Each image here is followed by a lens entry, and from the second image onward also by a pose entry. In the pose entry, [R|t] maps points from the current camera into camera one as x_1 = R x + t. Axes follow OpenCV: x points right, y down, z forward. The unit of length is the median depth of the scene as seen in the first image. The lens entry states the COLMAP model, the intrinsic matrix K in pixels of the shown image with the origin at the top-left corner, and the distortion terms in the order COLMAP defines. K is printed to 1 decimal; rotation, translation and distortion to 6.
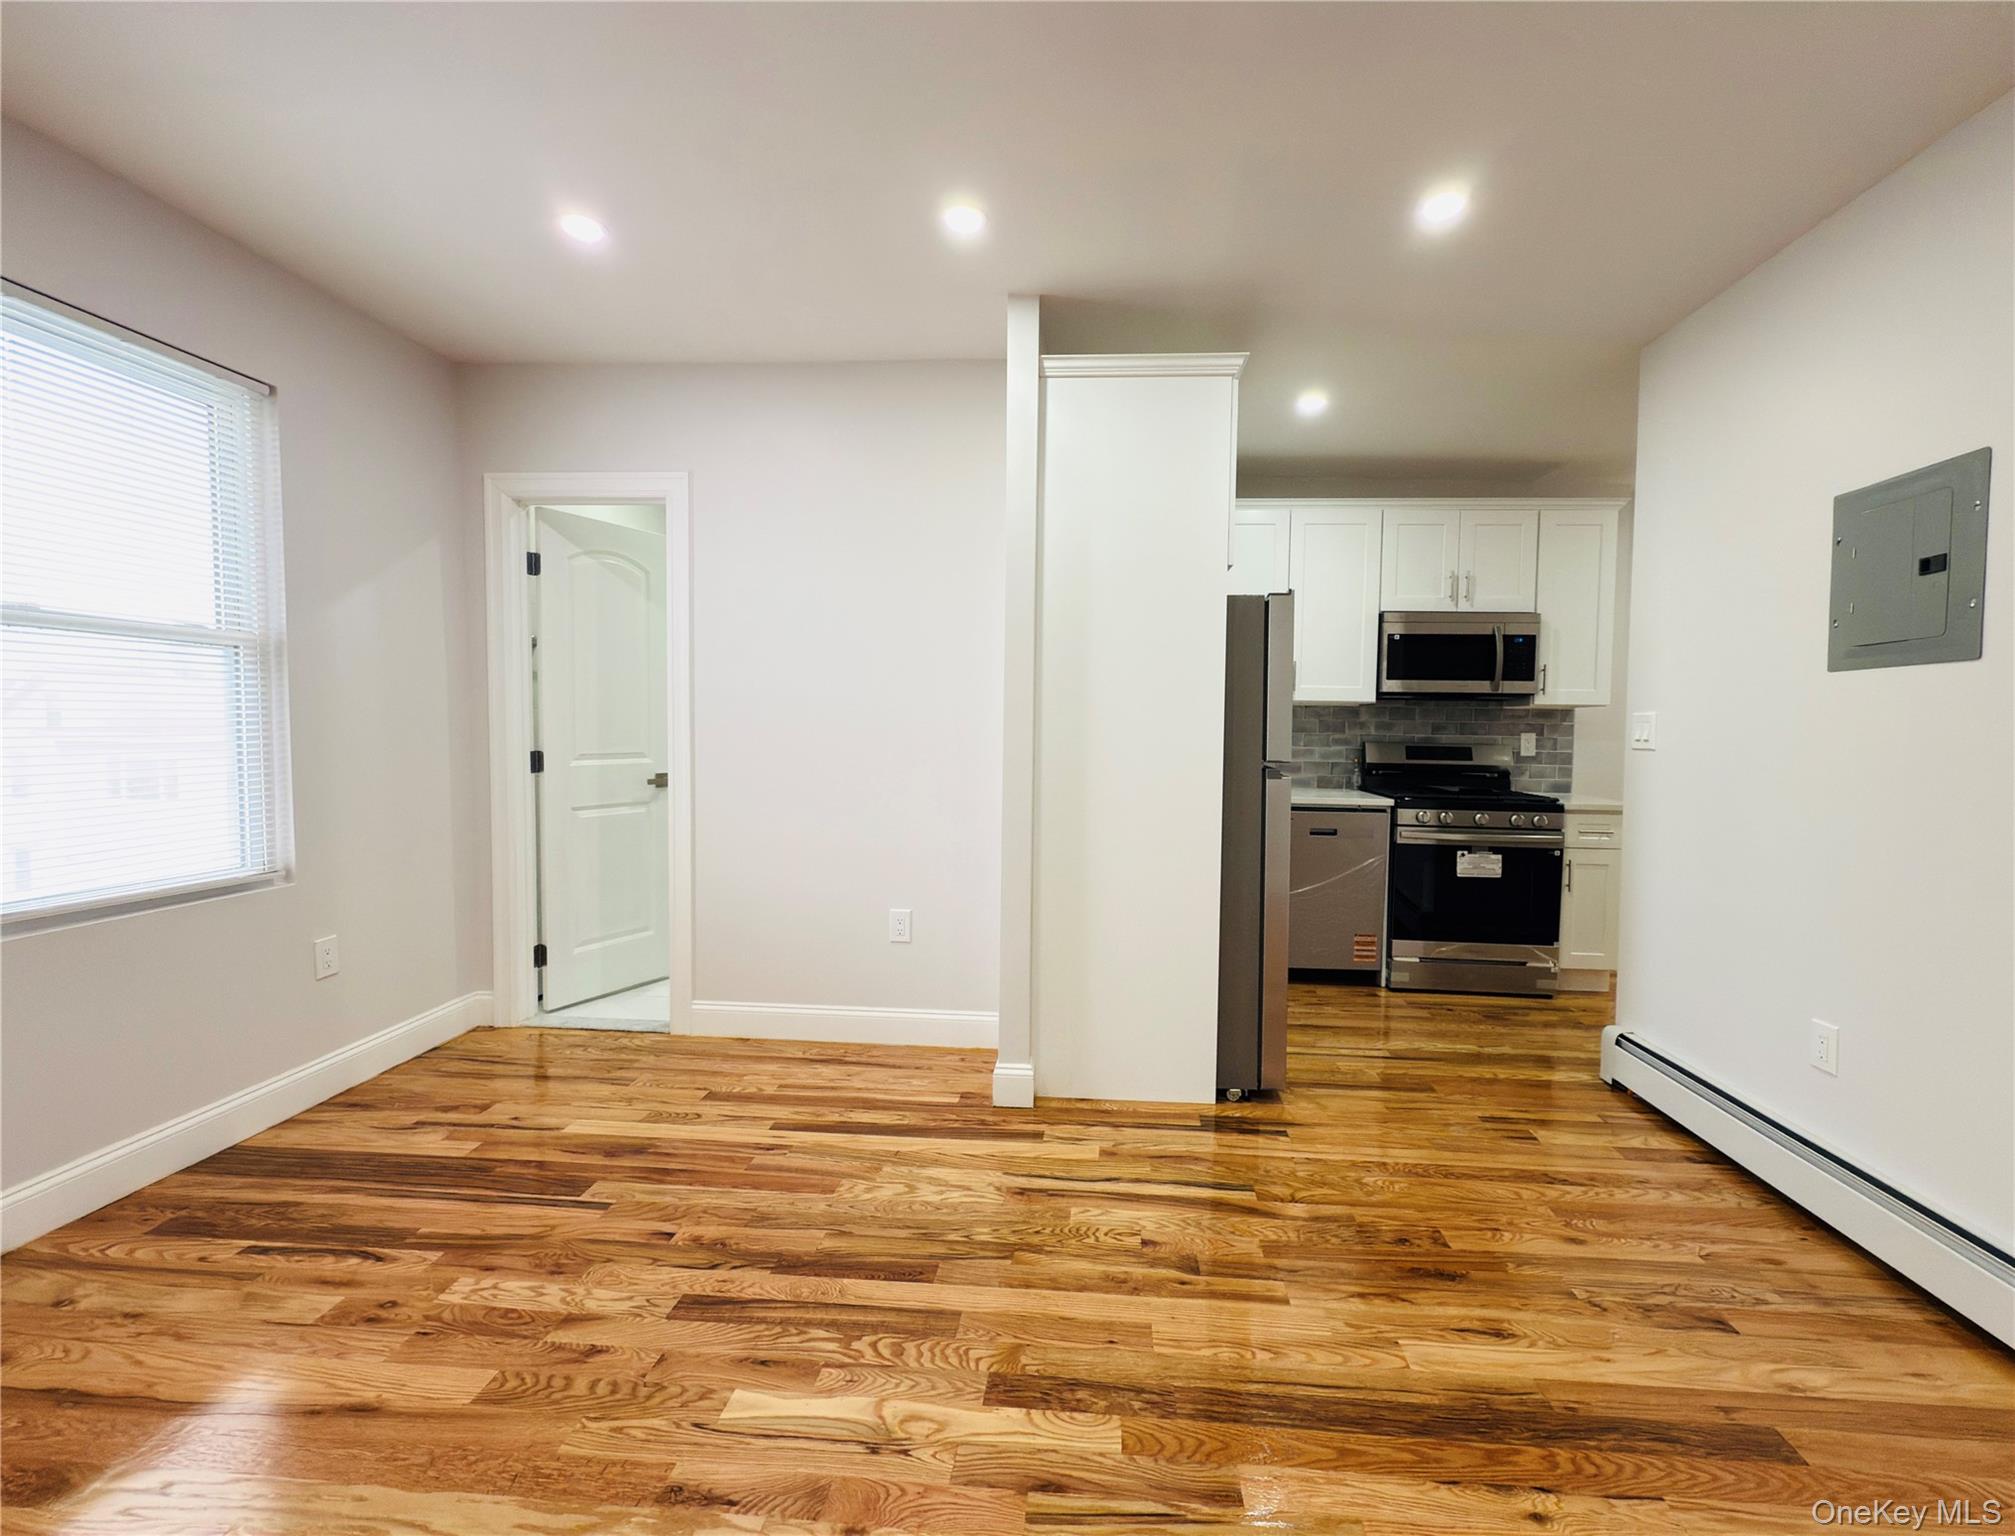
lens RADIAL K [[866.5, 0, 1067.6], [0, 866.5, 763.3], [0, 0, 1]] dist [0.000941, -0.000323]
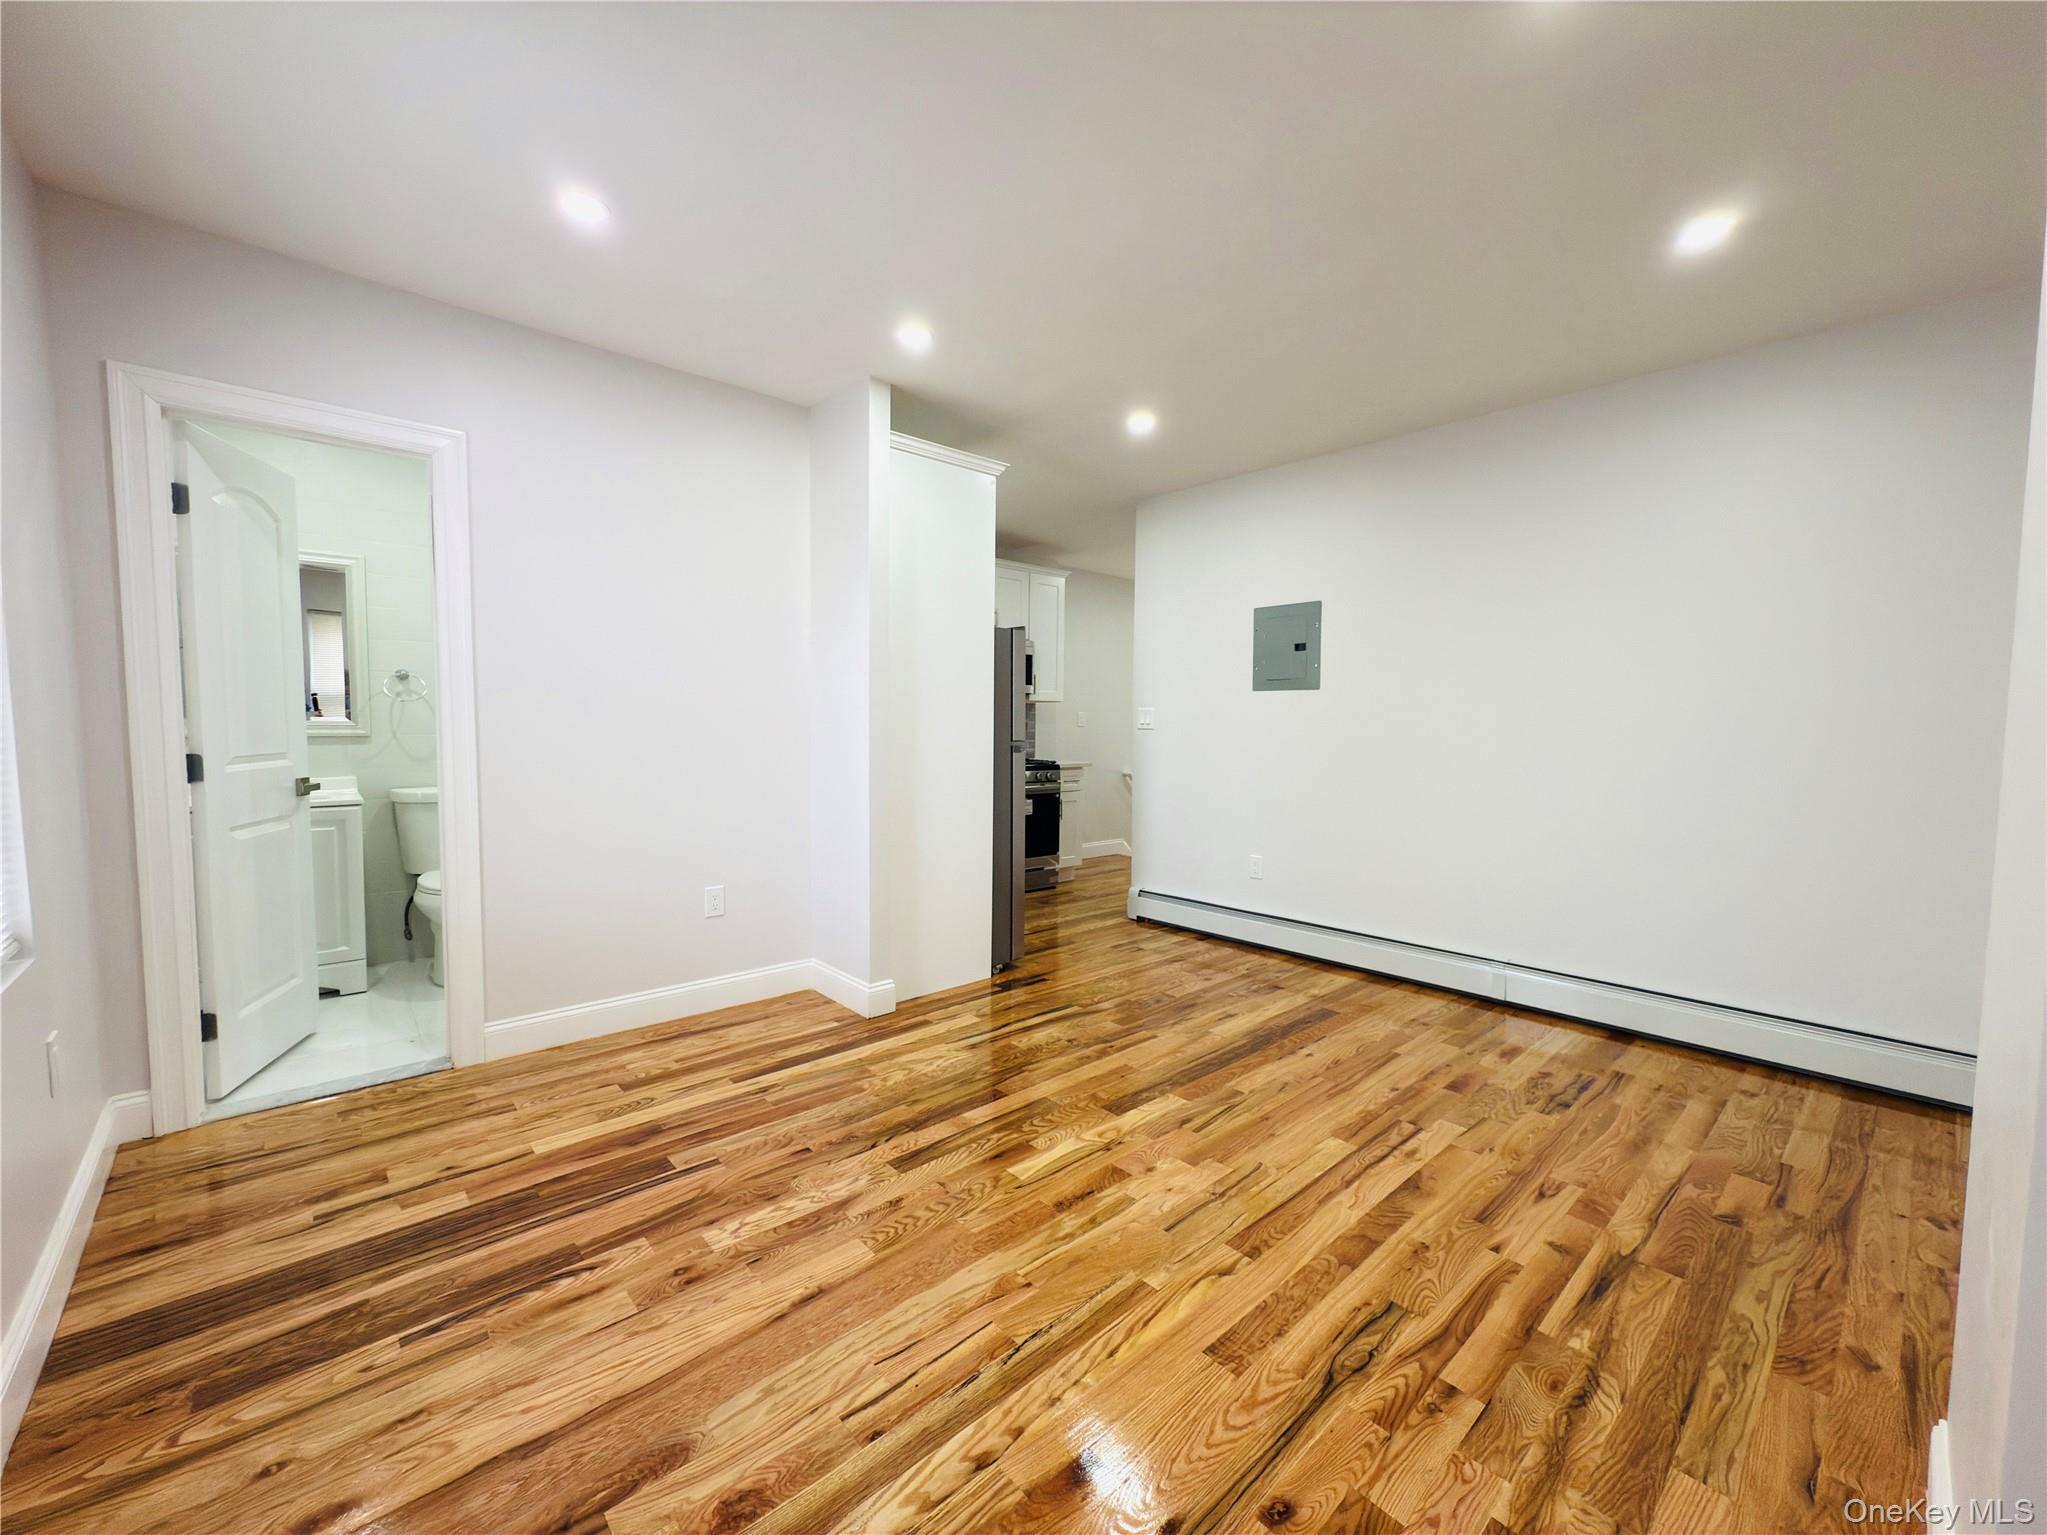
lens RADIAL K [[821.9, 0, 1029.3], [0, 821.9, 768.2], [0, 0, 1]] dist [0.000361, 0.000180]
pose [[0.693354, -0.049679, 0.718882, -0.838220], [0.028721, 0.998733, 0.041317, -0.014257], [-0.720024, -0.008000, 0.693903, -0.000491]]
